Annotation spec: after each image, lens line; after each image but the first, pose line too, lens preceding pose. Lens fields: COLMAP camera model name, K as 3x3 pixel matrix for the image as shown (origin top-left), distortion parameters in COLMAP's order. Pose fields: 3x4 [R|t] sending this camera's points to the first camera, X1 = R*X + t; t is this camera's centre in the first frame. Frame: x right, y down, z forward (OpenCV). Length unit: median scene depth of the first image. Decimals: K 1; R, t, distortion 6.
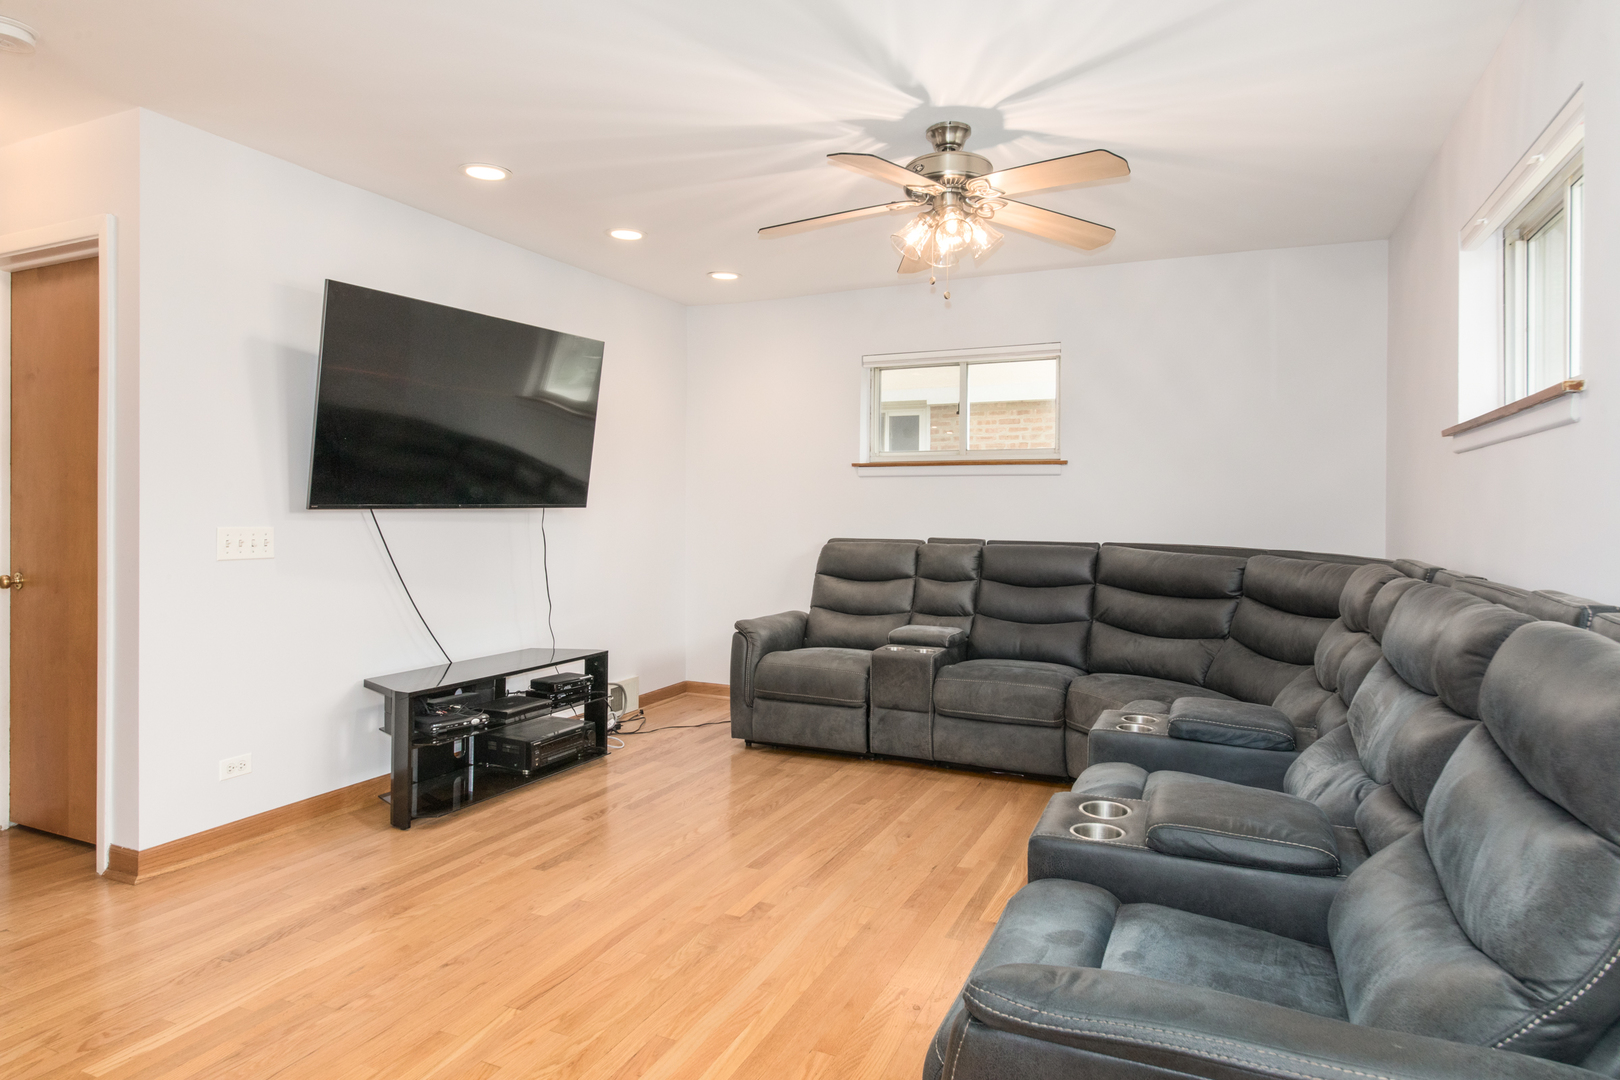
lens RADIAL K [[928.6, 0, 809.3], [0, 928.6, 515.4], [0, 0, 1]] dist [-0.001866, -0.000105]
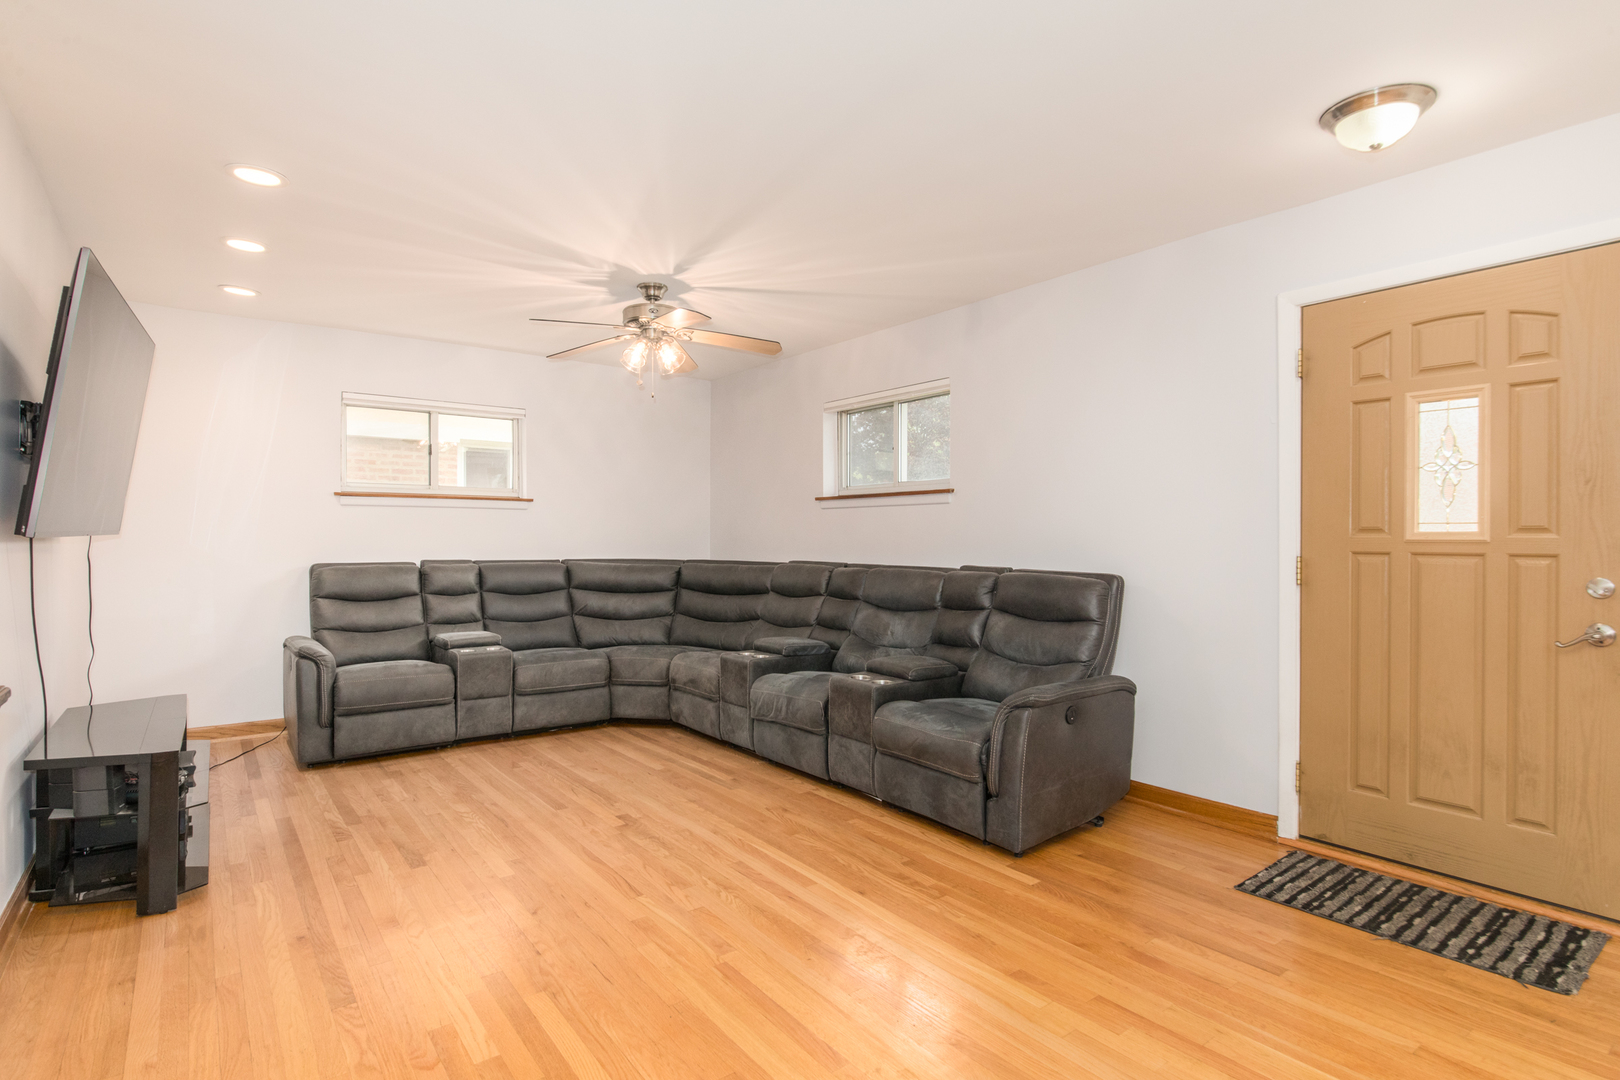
lens RADIAL K [[826.4, 0, 810.0], [0, 826.4, 540.0], [0, 0, 1]] dist [-0.002000, -0.000588]
pose [[0.476282, -0.007161, 0.879264, -0.713933], [0.006974, 0.999966, 0.004366, -0.003034], [-0.879265, 0.004052, 0.476316, 0.102419]]
